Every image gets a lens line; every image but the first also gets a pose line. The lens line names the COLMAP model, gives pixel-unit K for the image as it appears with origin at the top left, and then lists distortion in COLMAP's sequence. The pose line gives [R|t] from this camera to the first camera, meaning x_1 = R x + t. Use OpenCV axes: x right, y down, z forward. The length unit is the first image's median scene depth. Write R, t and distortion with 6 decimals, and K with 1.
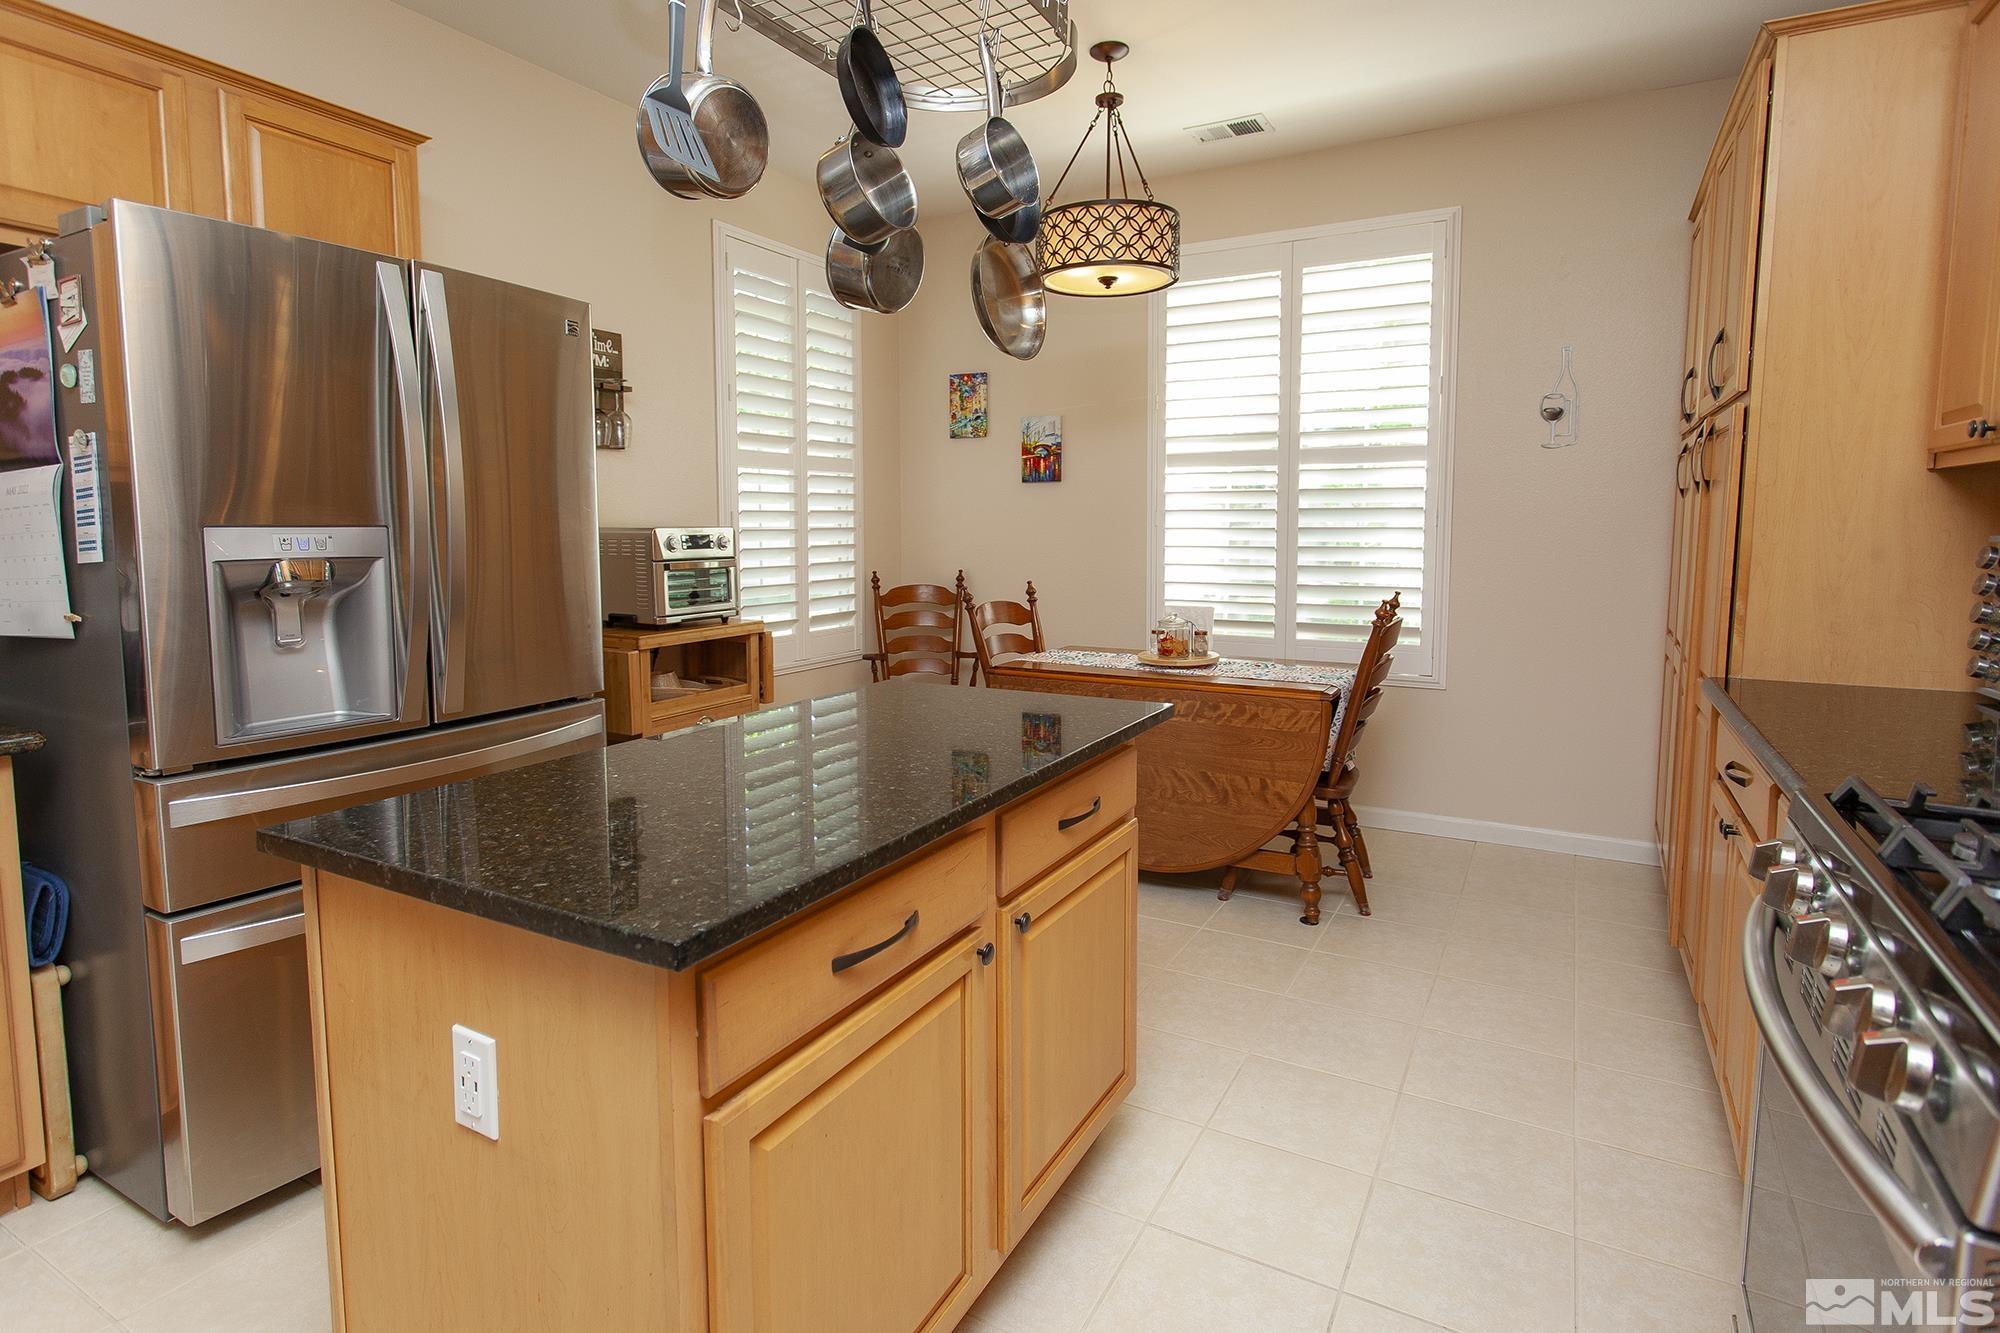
lens RADIAL K [[1034.1, 0, 974.2], [0, 1034.1, 617.1], [0, 0, 1]] dist [0.007066, 0.002388]
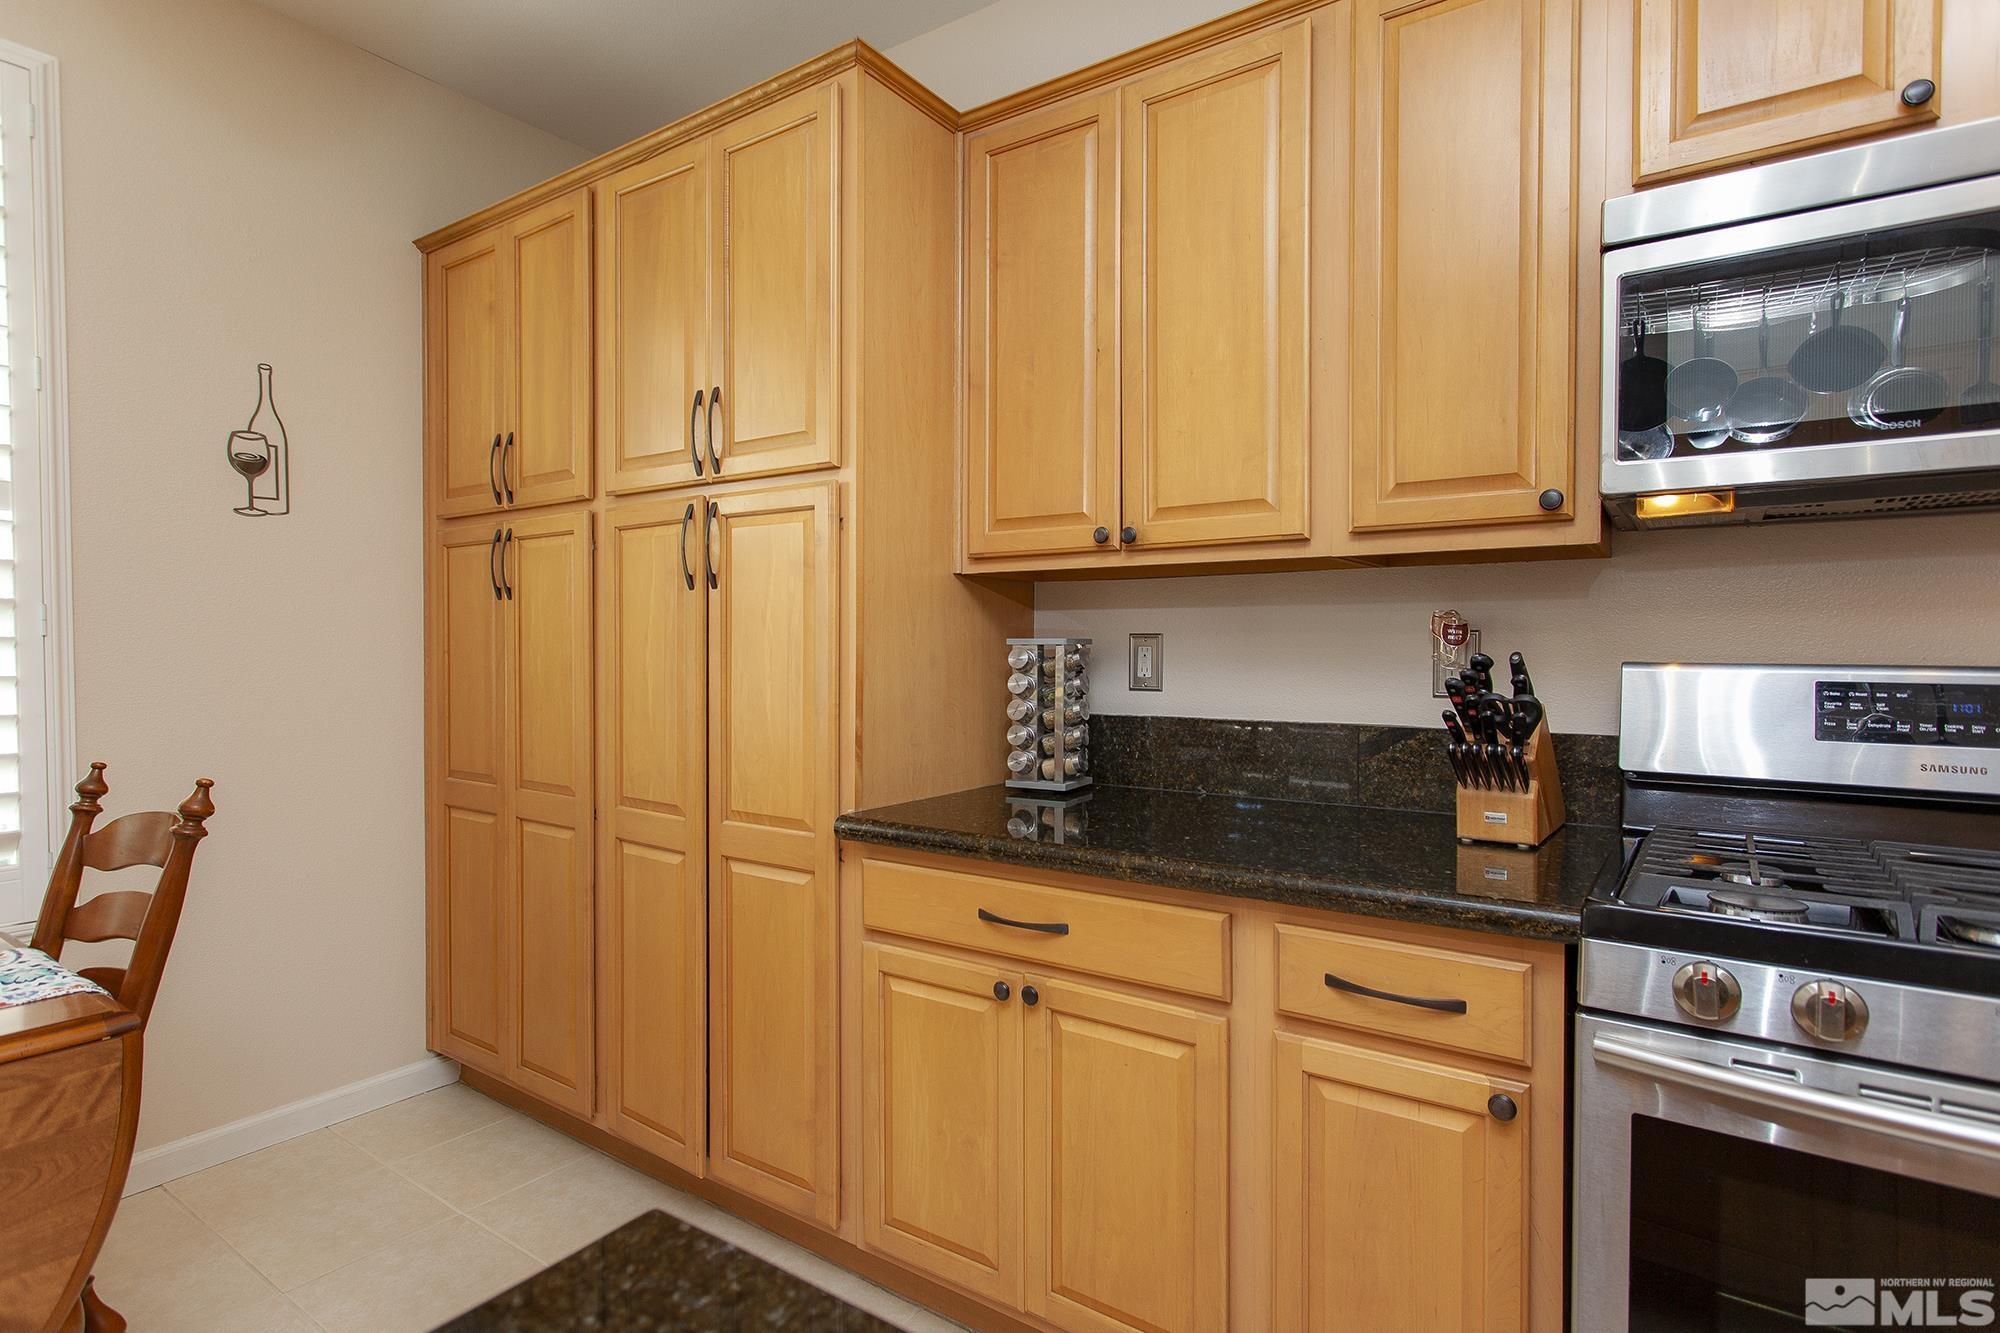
lens RADIAL K [[1034.1, 0, 1006.2], [0, 1034.1, 664.3], [0, 0, 1]] dist [0.007066, 0.002388]
pose [[0.098584, -0.014993, 0.995016, -0.039085], [0.094484, 0.995510, 0.005639, -0.027178], [-0.990633, 0.093457, 0.099558, 0.432513]]
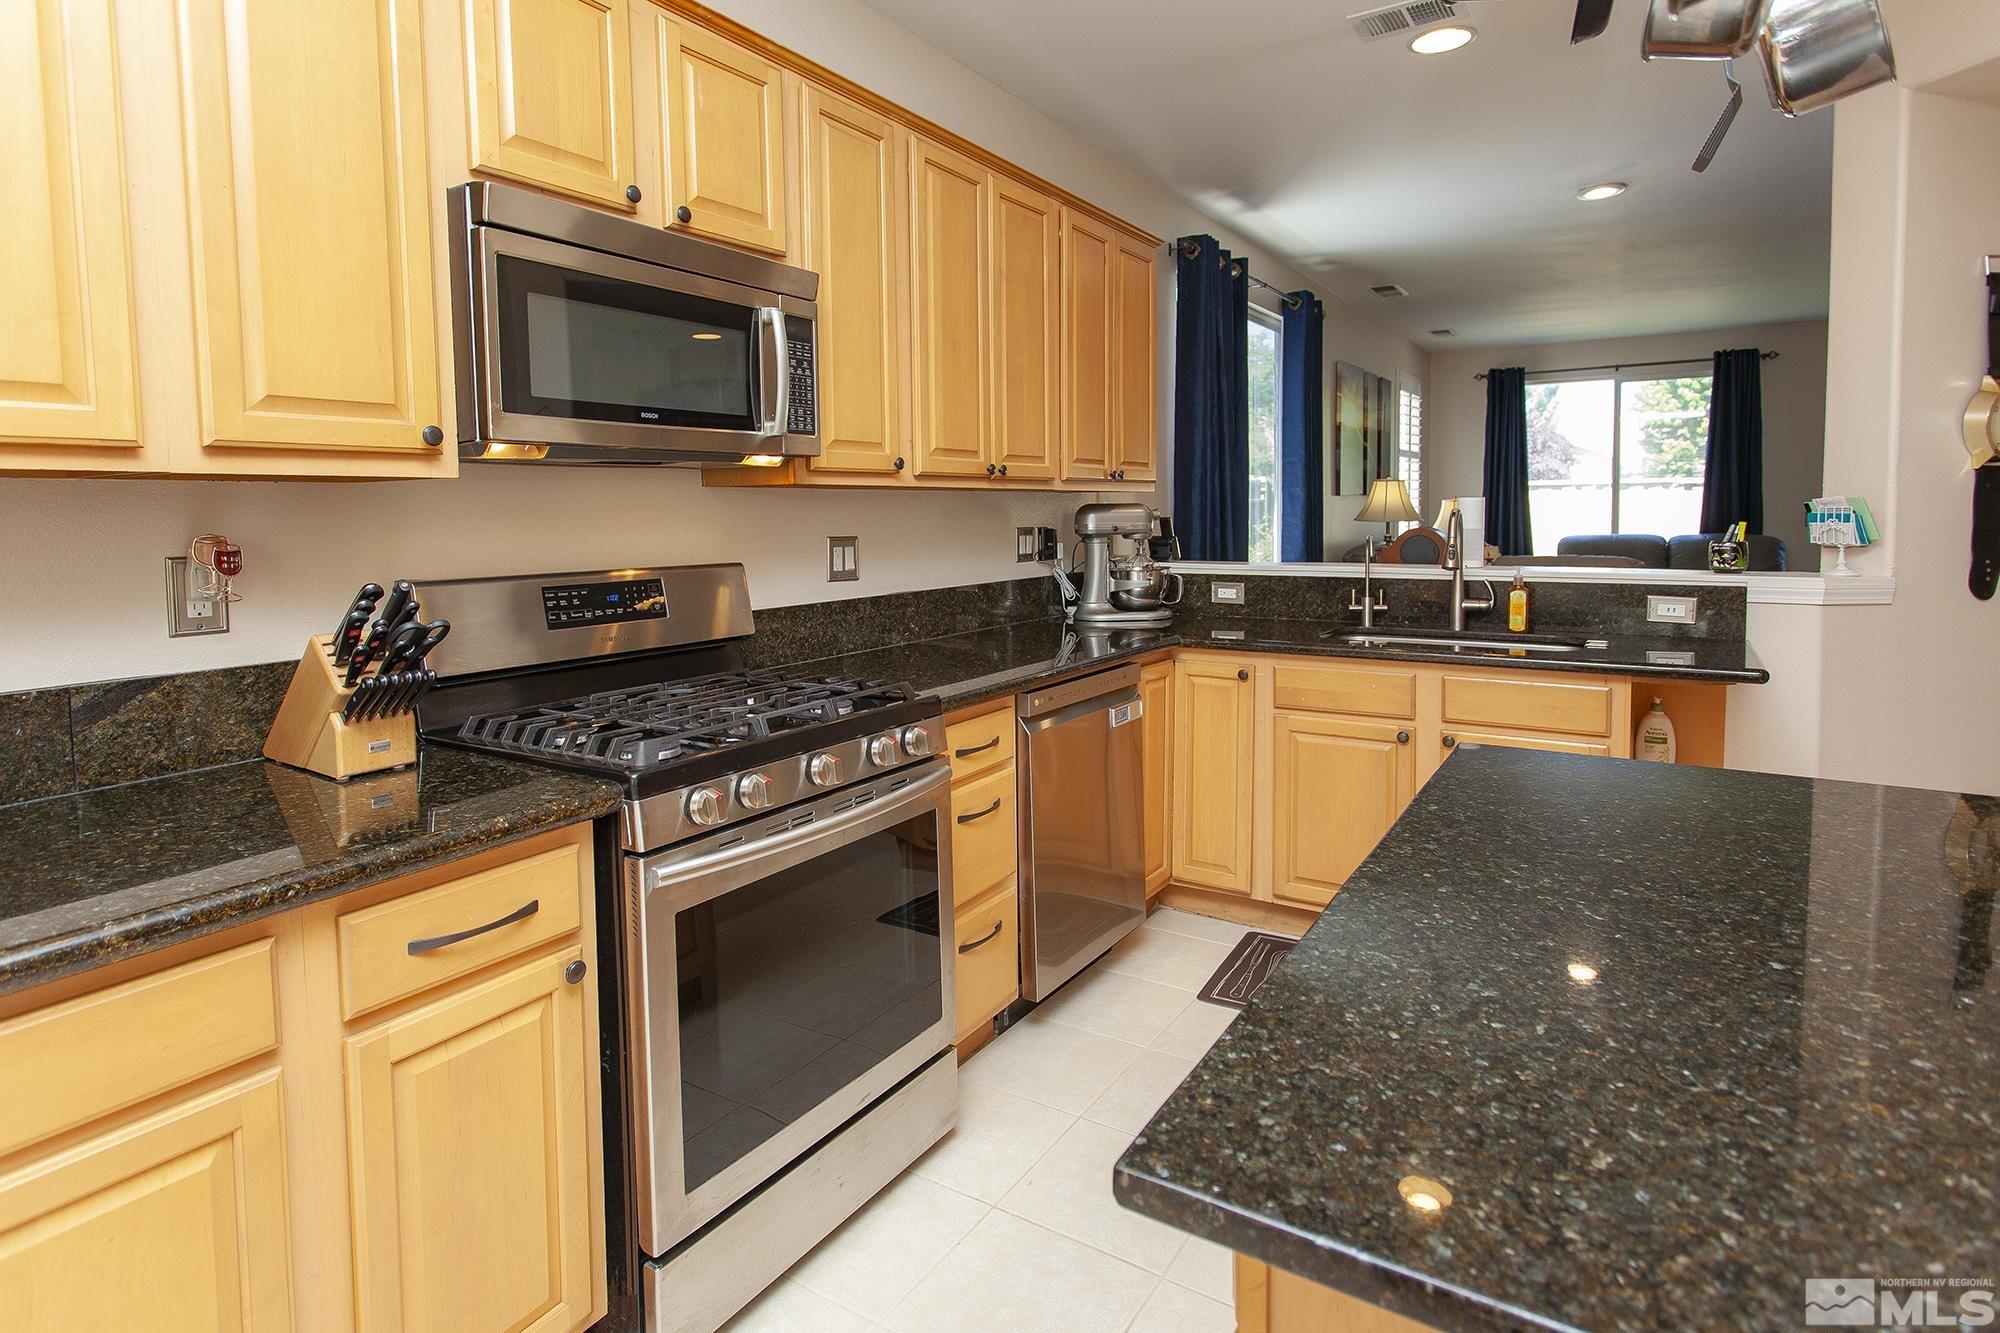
lens RADIAL K [[1034.1, 0, 965.5], [0, 1034.1, 568.5], [0, 0, 1]] dist [0.007066, 0.002388]
pose [[-0.996251, 0.013247, 0.085495, 0.107013], [0.026024, 0.988326, 0.150112, -0.067383], [-0.082508, 0.151774, -0.984965, 0.641843]]
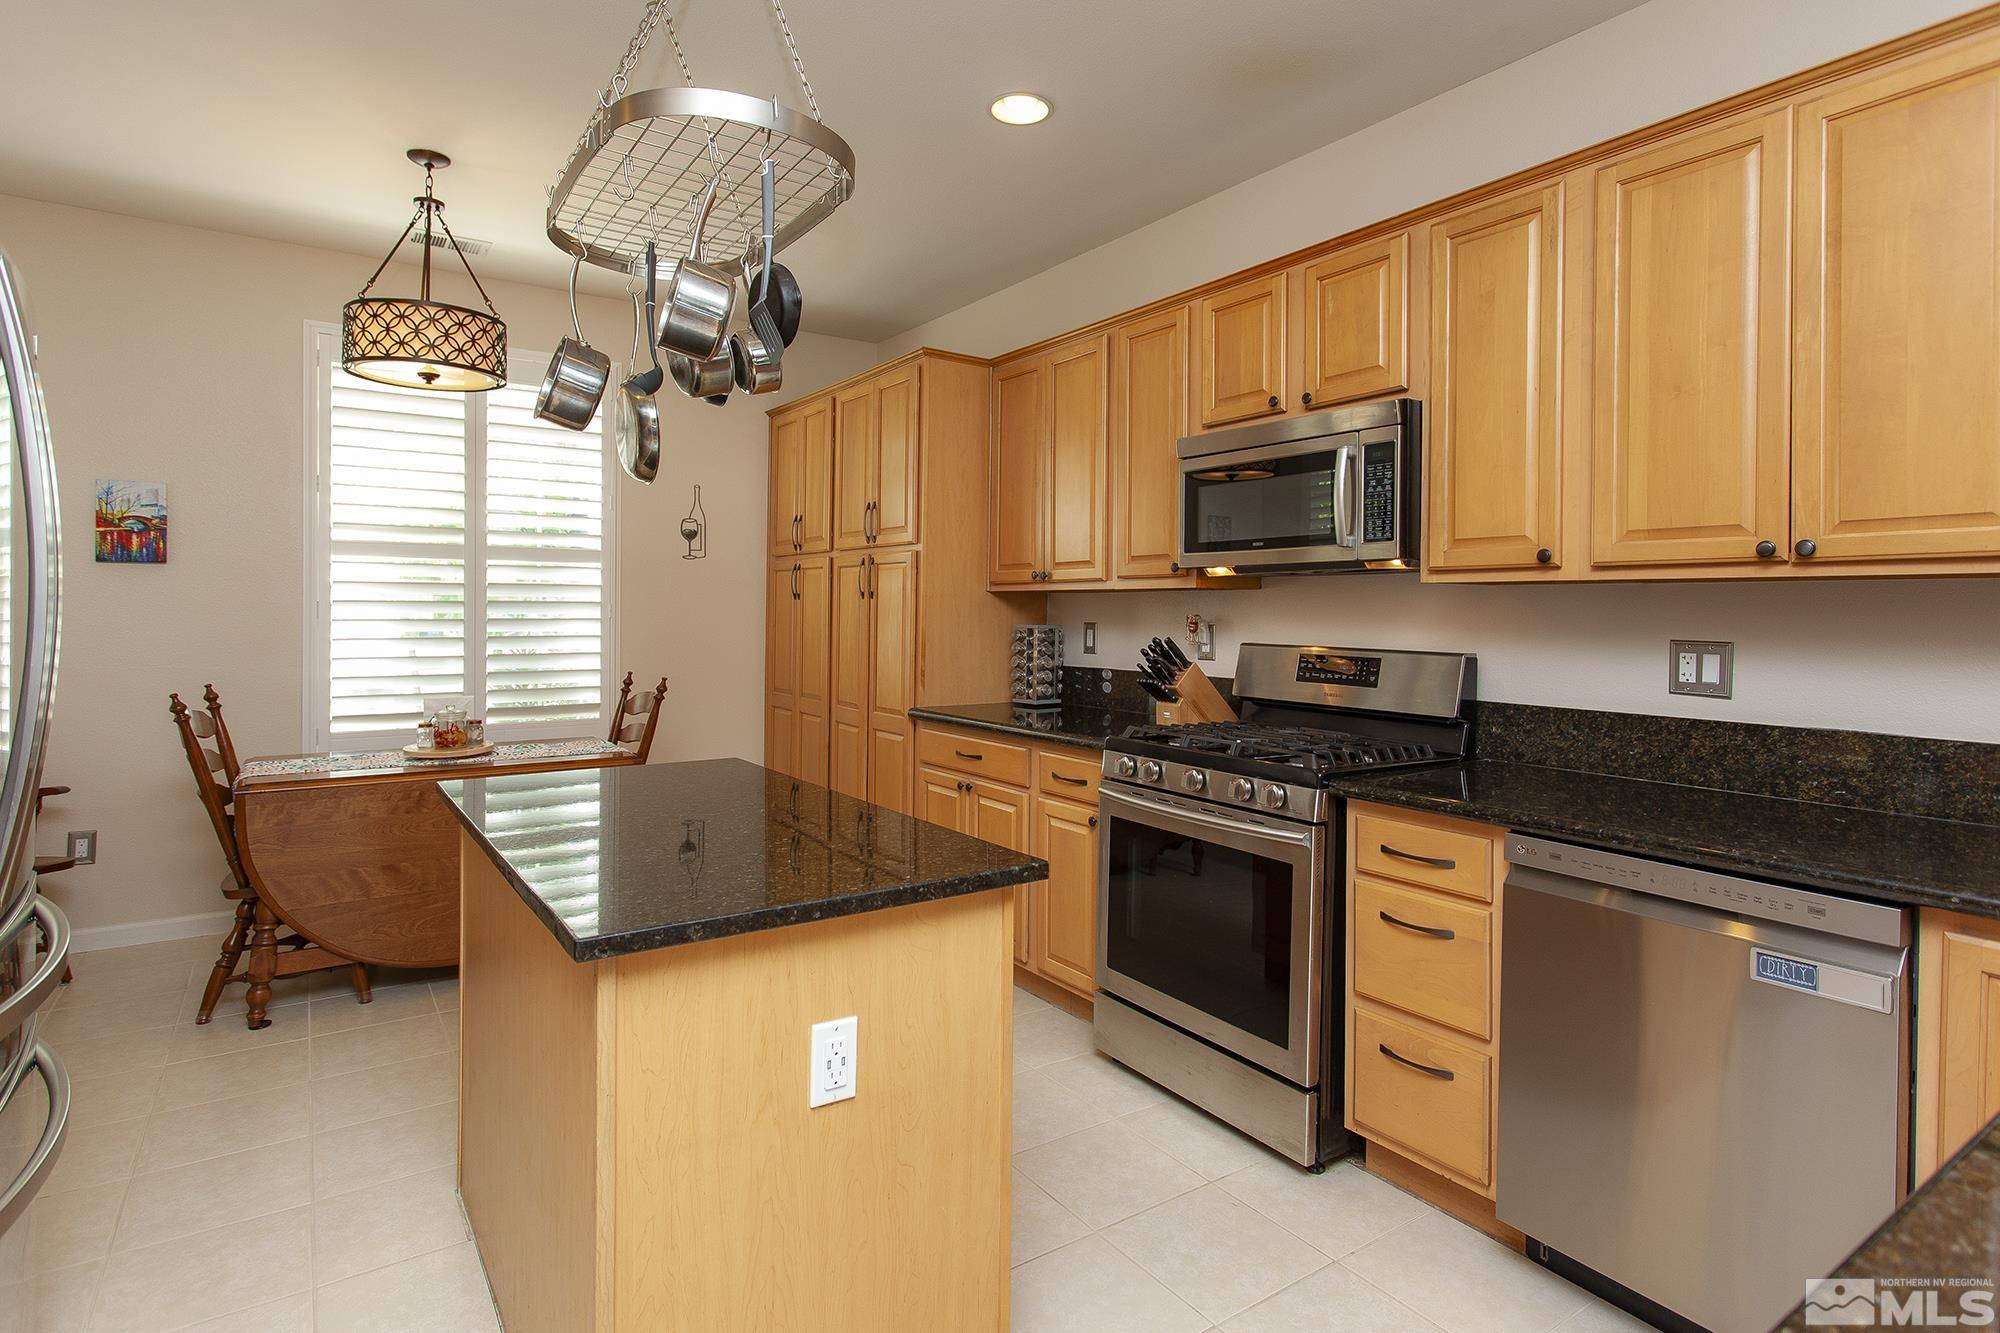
lens RADIAL K [[1034.1, 0, 1030.1], [0, 1034.1, 609.8], [0, 0, 1]] dist [0.007066, 0.002388]
pose [[0.421398, 0.005687, 0.906858, -0.415696], [0.078004, 0.996047, -0.042493, -0.007688], [-0.903515, 0.088645, 0.419288, 0.052830]]
